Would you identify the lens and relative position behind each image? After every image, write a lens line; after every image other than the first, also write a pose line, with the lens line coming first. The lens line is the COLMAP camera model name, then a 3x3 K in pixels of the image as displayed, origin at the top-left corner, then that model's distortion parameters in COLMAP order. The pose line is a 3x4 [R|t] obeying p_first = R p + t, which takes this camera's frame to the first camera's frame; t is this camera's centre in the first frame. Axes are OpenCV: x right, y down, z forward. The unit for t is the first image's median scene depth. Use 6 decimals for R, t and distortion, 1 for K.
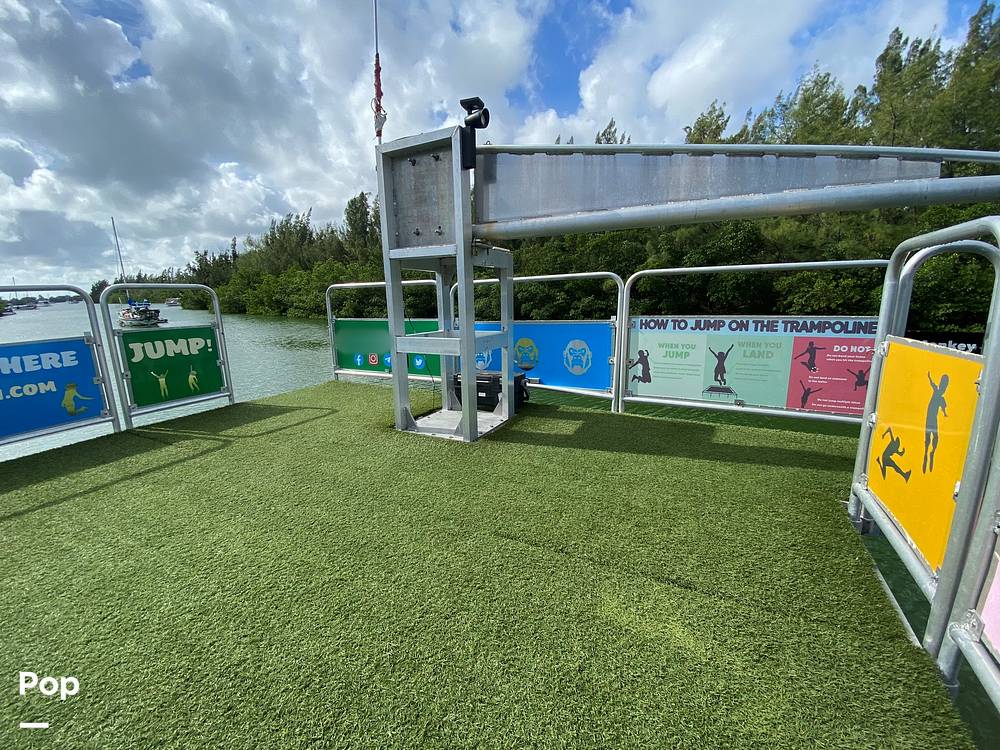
lens RADIAL K [[405.9, 0, 500.0], [0, 405.9, 375.0], [0, 0, 1]] dist [-0.000363, -0.011877]
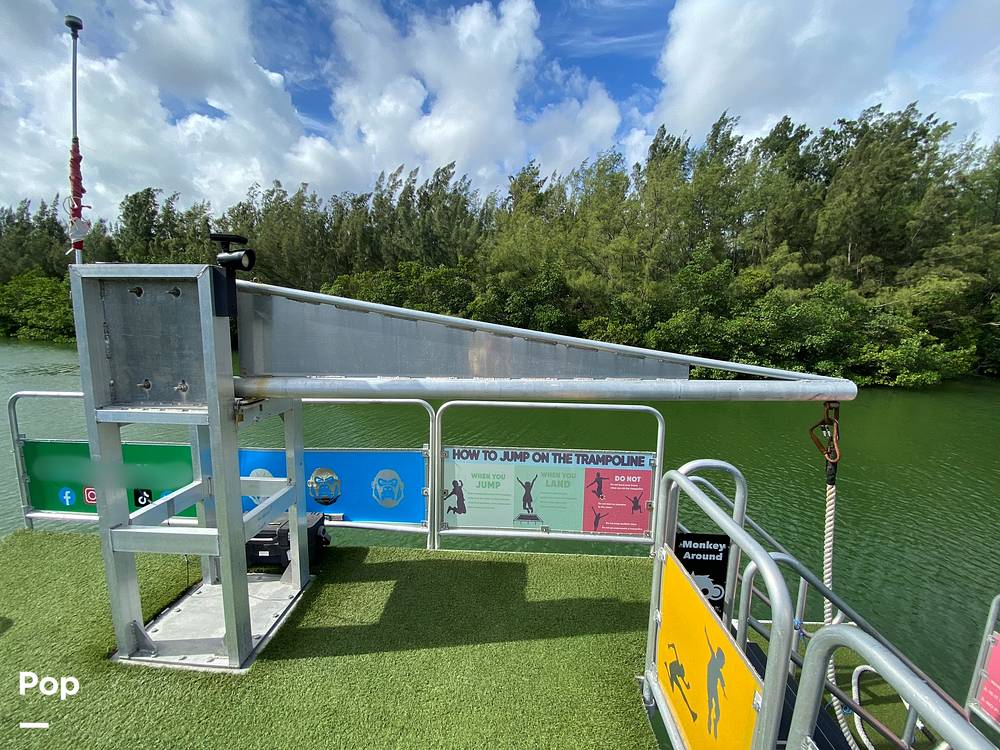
lens RADIAL K [[395.4, 0, 500.0], [0, 395.4, 375.0], [0, 0, 1]] dist [0.067735, -0.040319]
pose [[0.905599, -0.020279, 0.423649, 0.050910], [0.047957, 0.997347, -0.054773, -0.275065], [-0.421415, 0.069919, 0.904169, 0.081575]]
